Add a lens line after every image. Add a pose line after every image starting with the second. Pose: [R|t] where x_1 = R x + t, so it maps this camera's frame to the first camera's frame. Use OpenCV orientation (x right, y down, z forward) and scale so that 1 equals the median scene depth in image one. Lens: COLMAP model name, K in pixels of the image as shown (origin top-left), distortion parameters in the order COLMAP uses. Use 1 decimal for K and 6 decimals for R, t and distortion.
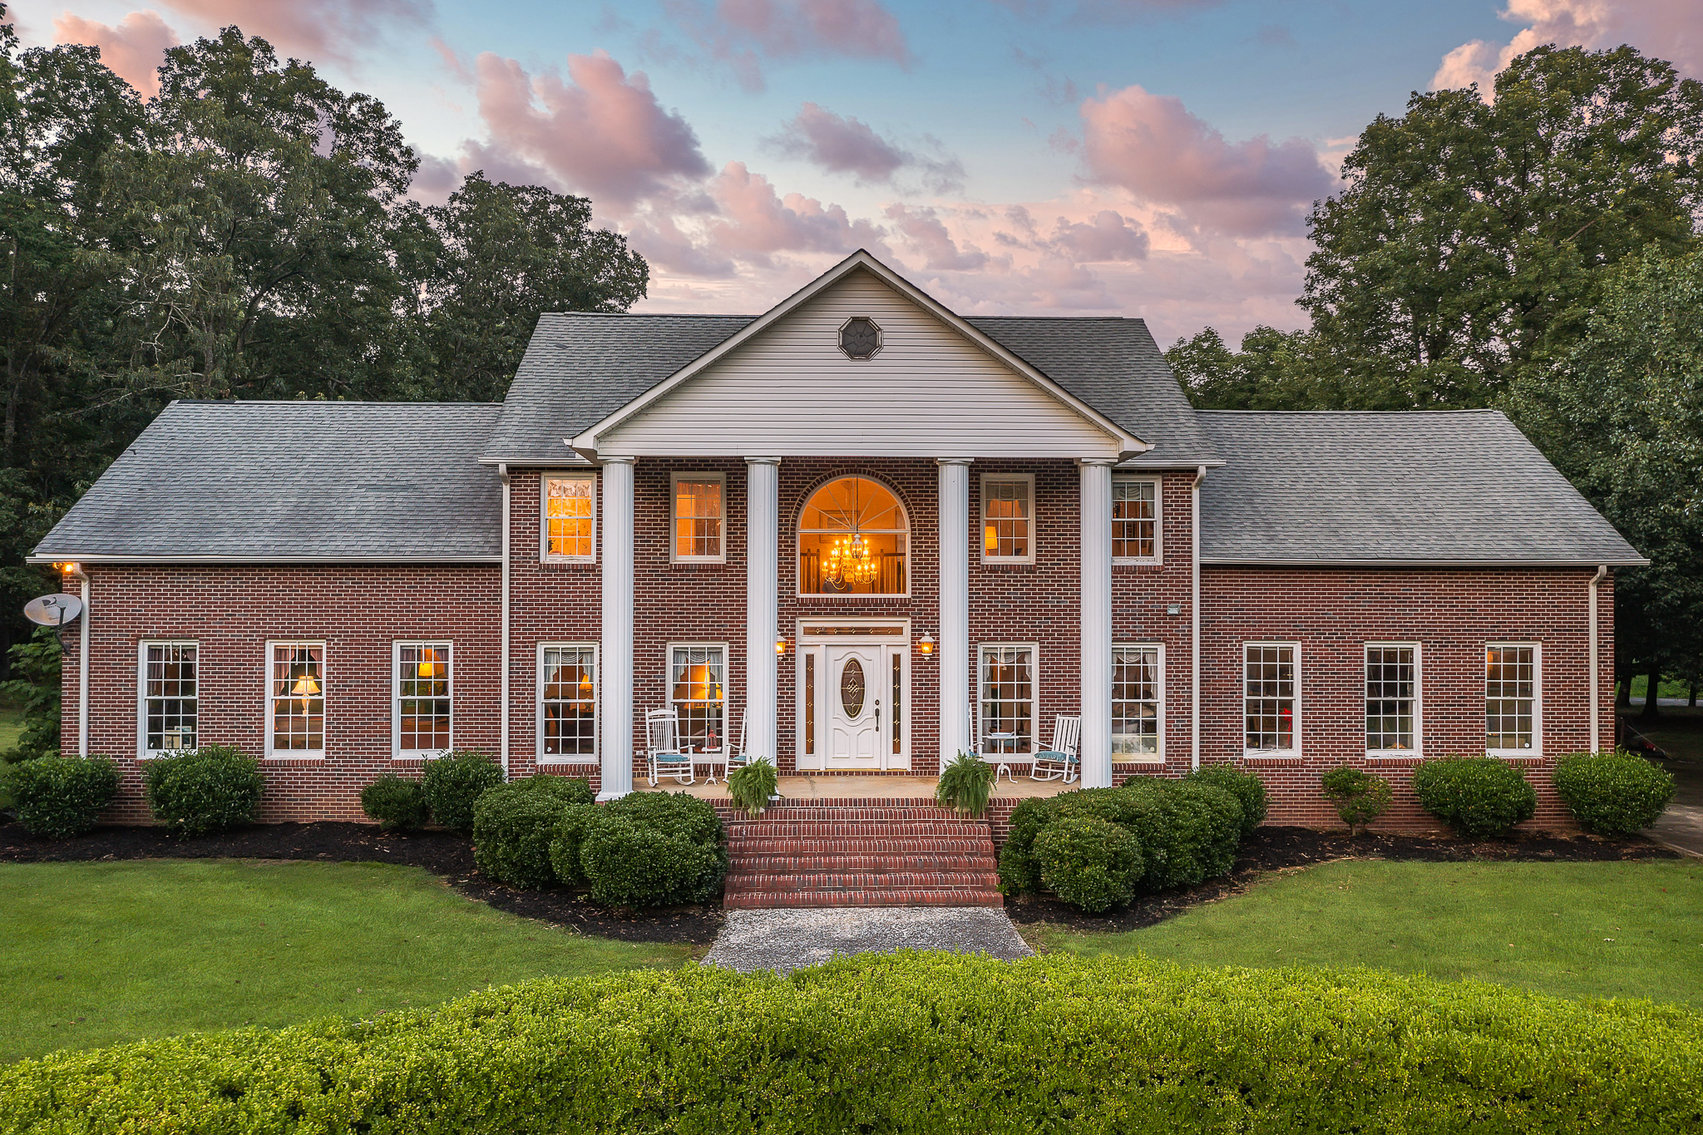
lens RADIAL K [[1426.2, 0, 848.1], [0, 1426.2, 564.6], [0, 0, 1]] dist [-0.005438, -0.005719]
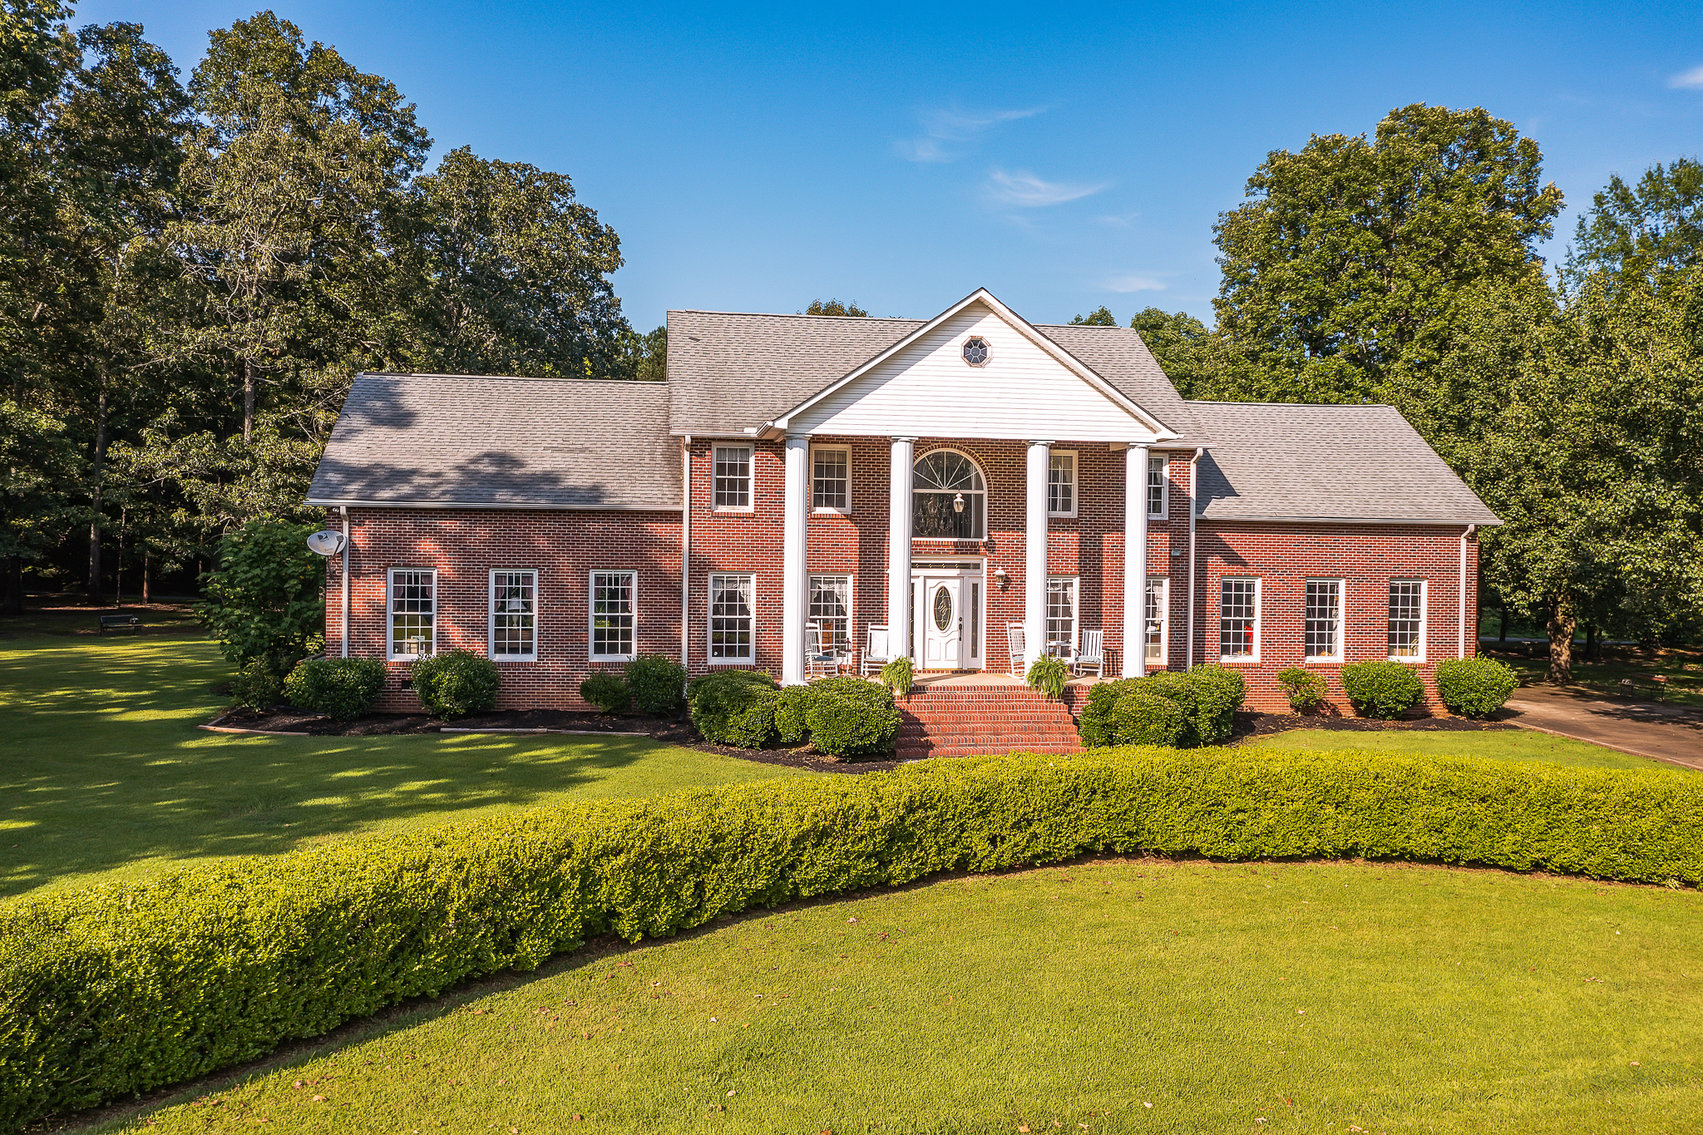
lens RADIAL K [[1426.2, 0, 857.2], [0, 1426.2, 566.9], [0, 0, 1]] dist [-0.005438, -0.005719]
pose [[0.992429, 0.009583, 0.122444, -0.236262], [-0.014169, 0.999228, 0.036639, -0.000186], [-0.121998, -0.038096, 0.991799, -0.310100]]
